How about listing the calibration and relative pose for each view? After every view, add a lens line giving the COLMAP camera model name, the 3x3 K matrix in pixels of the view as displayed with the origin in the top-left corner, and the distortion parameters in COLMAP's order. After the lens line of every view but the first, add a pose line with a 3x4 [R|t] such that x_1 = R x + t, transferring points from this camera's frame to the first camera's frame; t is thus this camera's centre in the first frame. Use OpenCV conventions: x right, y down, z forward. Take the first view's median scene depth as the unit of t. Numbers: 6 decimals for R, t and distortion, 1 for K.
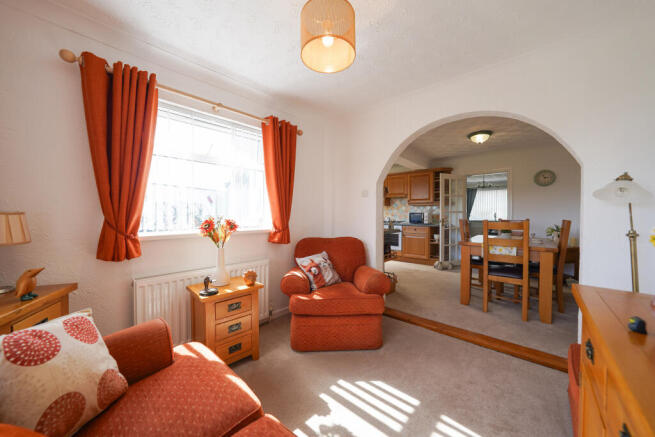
lens RADIAL K [[232.2, 0, 325.5], [0, 232.2, 216.1], [0, 0, 1]] dist [-0.011585, 0.000241]
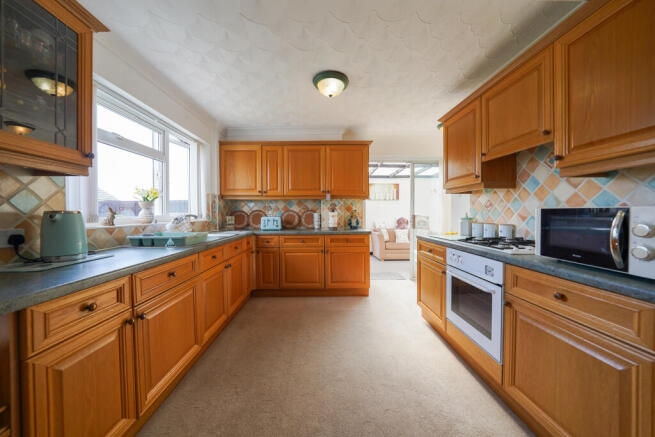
lens RADIAL K [[232.2, 0, 325.5], [0, 232.2, 216.1], [0, 0, 1]] dist [-0.011585, 0.000241]
pose [[0.684131, 0.005845, -0.729336, 0.380285], [0.000972, 0.999960, 0.008926, -0.010111], [0.729359, -0.006816, 0.684098, 0.703212]]
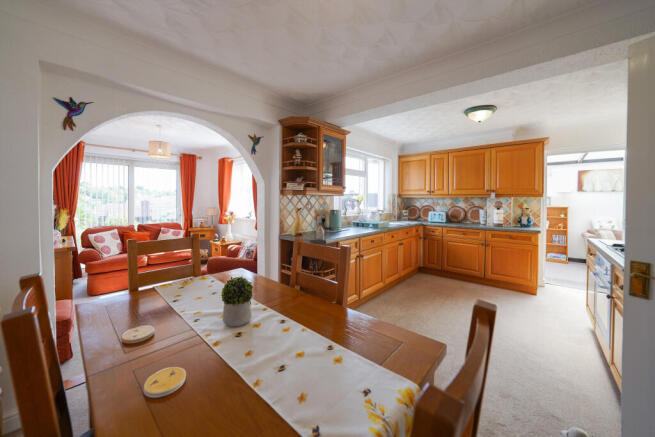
lens RADIAL K [[244.8, 0, 309.2], [0, 244.8, 203.5], [0, 0, 1]] dist [-0.037709, 0.000047]
pose [[-0.036659, 0.013176, -0.999241, 0.645902], [-0.010610, 0.999852, 0.013573, -0.036536], [0.999272, 0.011100, -0.036514, 0.625864]]
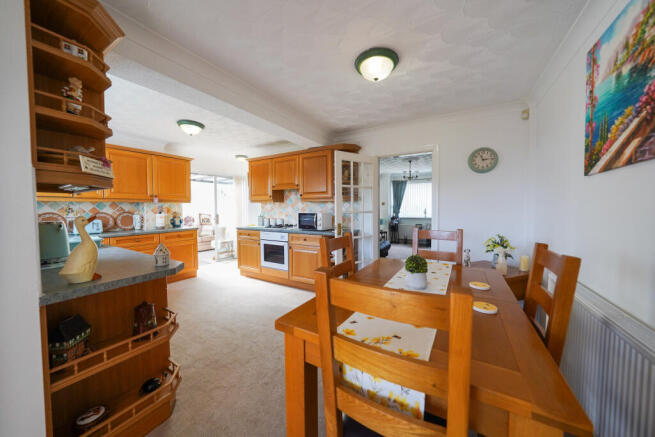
lens RADIAL K [[222.9, 0, 323.3], [0, 222.9, 215.9], [0, 0, 1]] dist [-0.011416, 0.000055]
pose [[0.983608, -0.013580, 0.179809, 0.317670], [0.008481, 0.999541, 0.029093, -0.024557], [-0.180122, -0.027091, 0.983271, 0.369394]]
